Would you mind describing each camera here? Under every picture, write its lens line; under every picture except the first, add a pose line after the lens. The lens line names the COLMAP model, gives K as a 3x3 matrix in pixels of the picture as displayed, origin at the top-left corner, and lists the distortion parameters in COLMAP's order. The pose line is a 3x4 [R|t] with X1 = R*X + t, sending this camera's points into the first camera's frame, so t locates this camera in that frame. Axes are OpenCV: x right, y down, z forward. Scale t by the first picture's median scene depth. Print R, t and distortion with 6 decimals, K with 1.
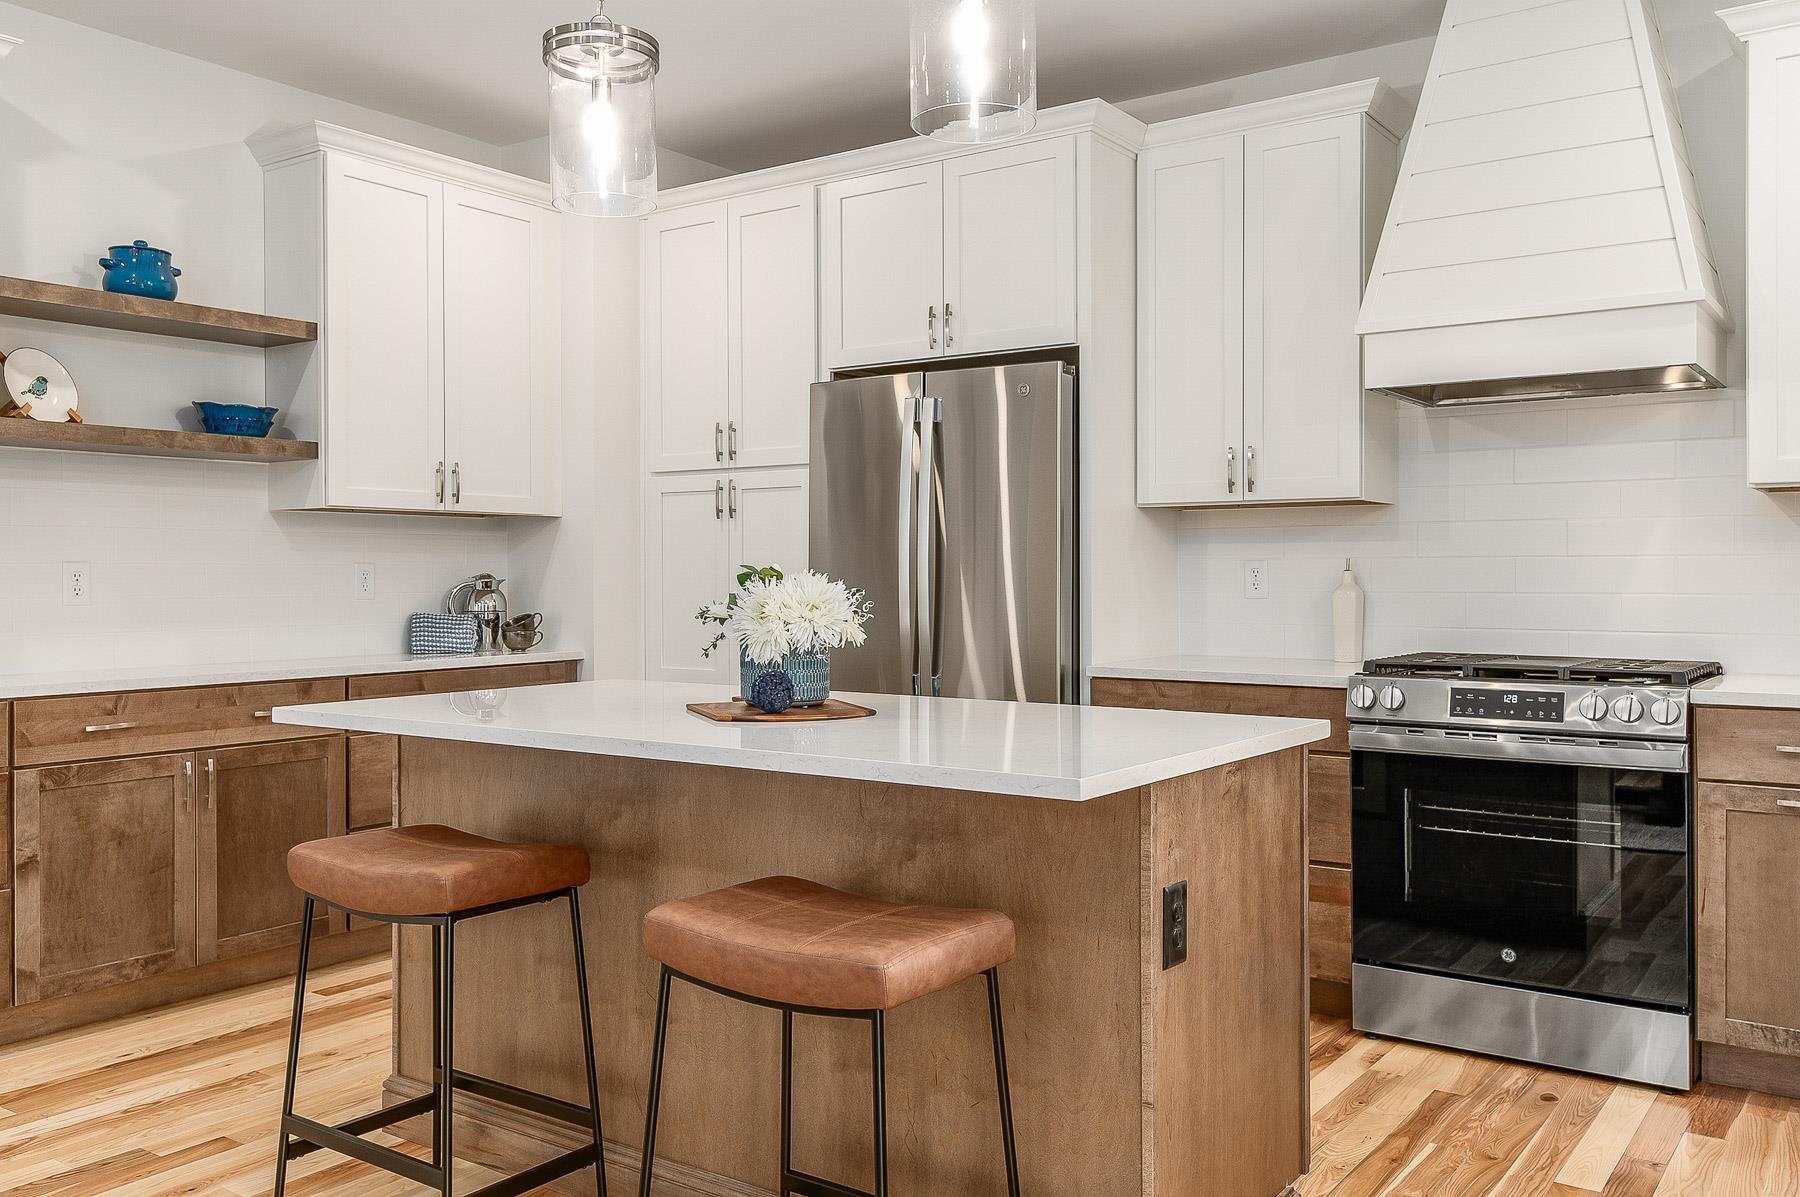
lens RADIAL K [[1514.8, 0, 898.2], [0, 1514.8, 591.2], [0, 0, 1]] dist [-0.011176, 0.000646]
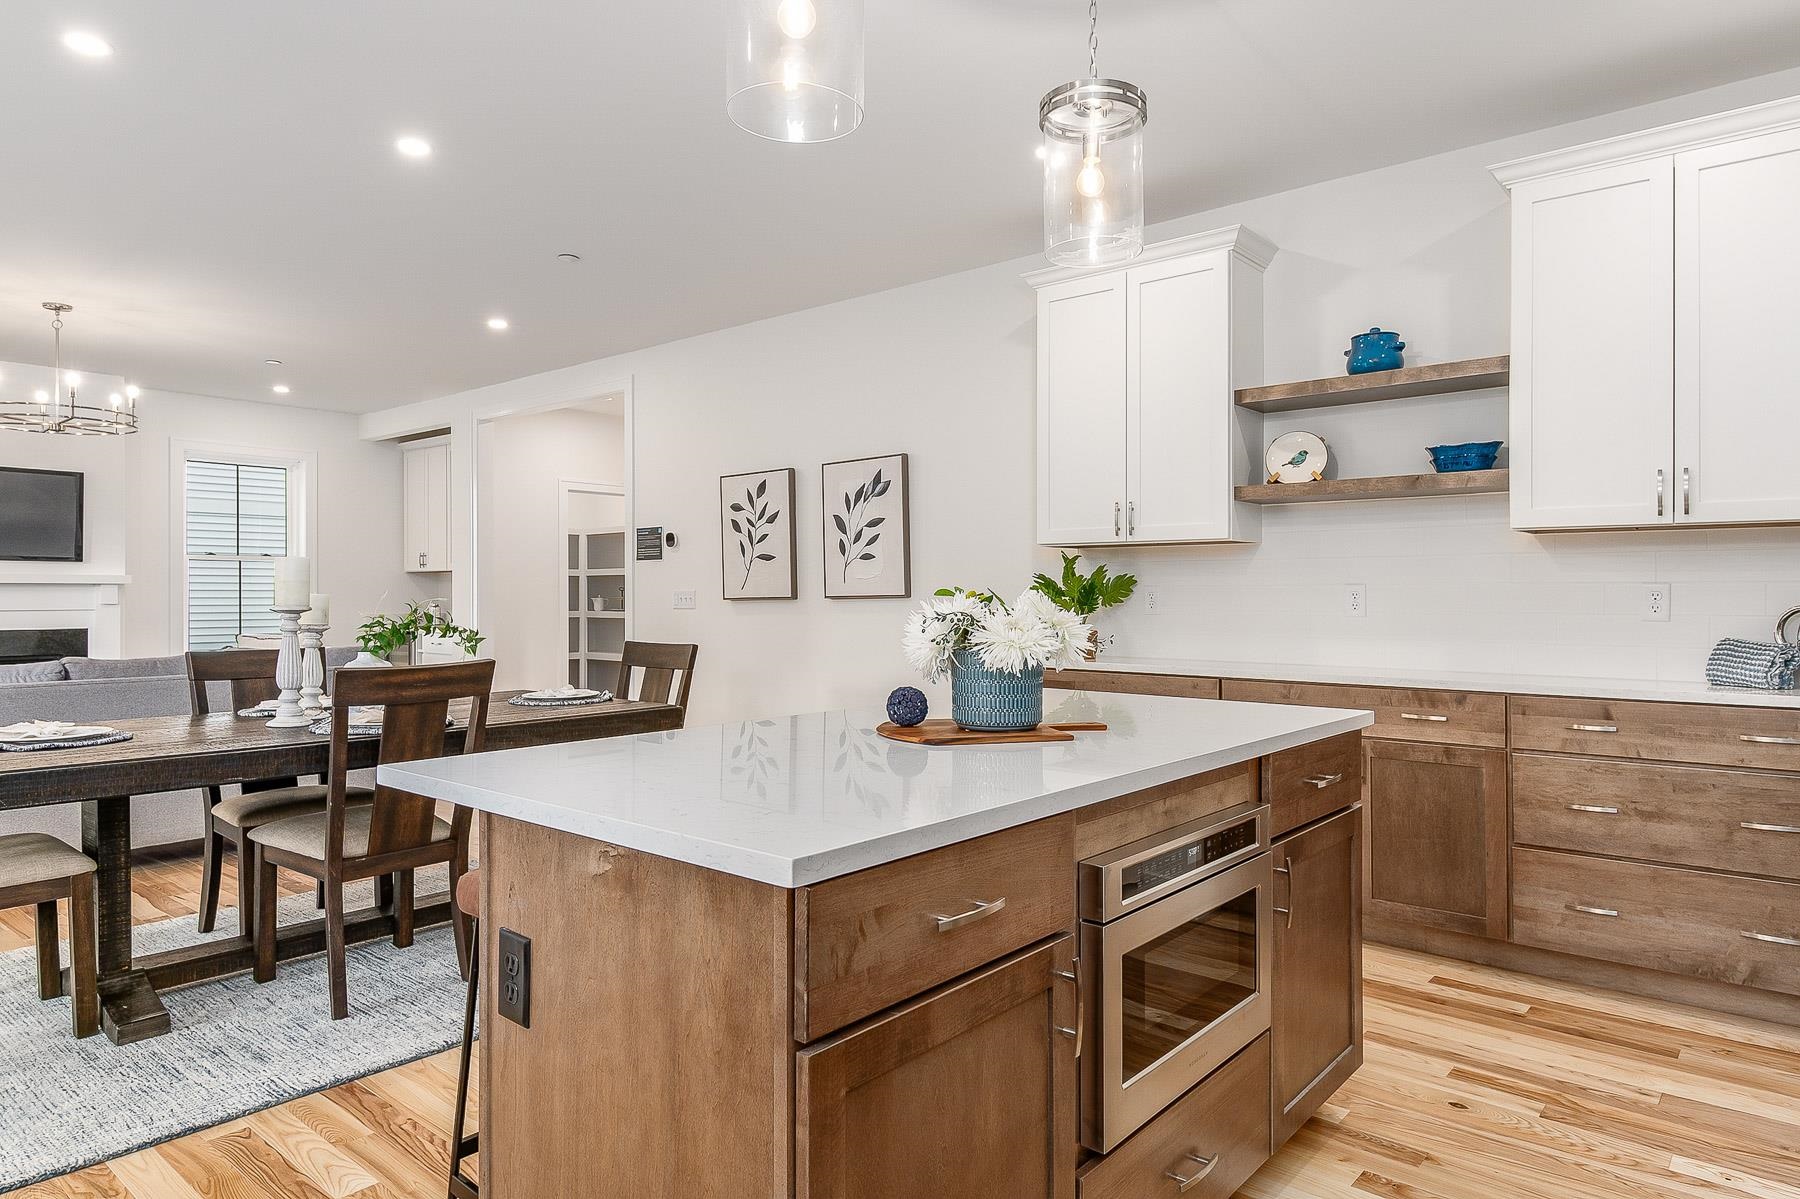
lens RADIAL K [[1101.4, 0, 909.8], [0, 1101.4, 594.7], [0, 0, 1]] dist [0.039161, 0.002003]
pose [[-0.083008, 0.007640, -0.996520, 0.442372], [-0.013047, 0.999877, 0.008753, -0.013114], [0.996464, 0.013728, -0.082898, 0.678848]]
